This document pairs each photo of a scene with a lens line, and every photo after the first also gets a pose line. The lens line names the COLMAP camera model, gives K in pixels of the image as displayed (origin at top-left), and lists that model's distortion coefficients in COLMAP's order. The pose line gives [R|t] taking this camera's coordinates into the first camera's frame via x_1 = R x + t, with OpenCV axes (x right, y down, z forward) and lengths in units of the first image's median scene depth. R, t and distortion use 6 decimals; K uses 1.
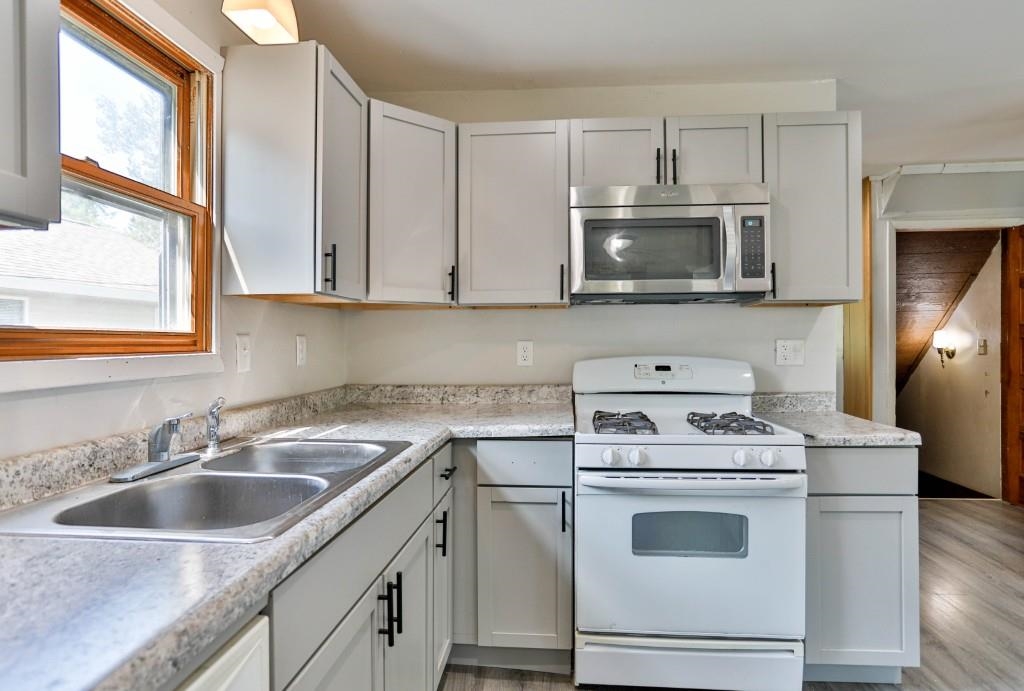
lens RADIAL K [[539.5, 0, 512.0], [0, 539.5, 345.5], [0, 0, 1]] dist [-0.052036, 0.043125]
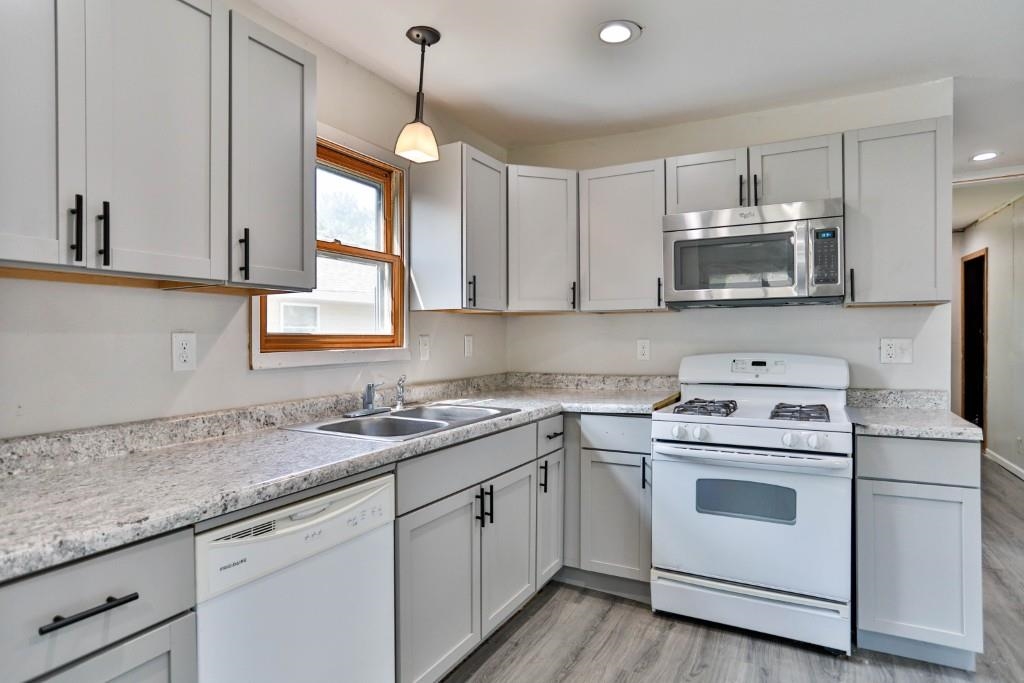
lens RADIAL K [[560.3, 0, 541.6], [0, 560.3, 343.5], [0, 0, 1]] dist [-0.003228, 0.000443]
pose [[0.932386, 0.004247, -0.361439, 0.354943], [-0.002311, 0.999981, 0.005789, -0.007328], [0.361457, -0.004562, 0.932378, -0.340844]]
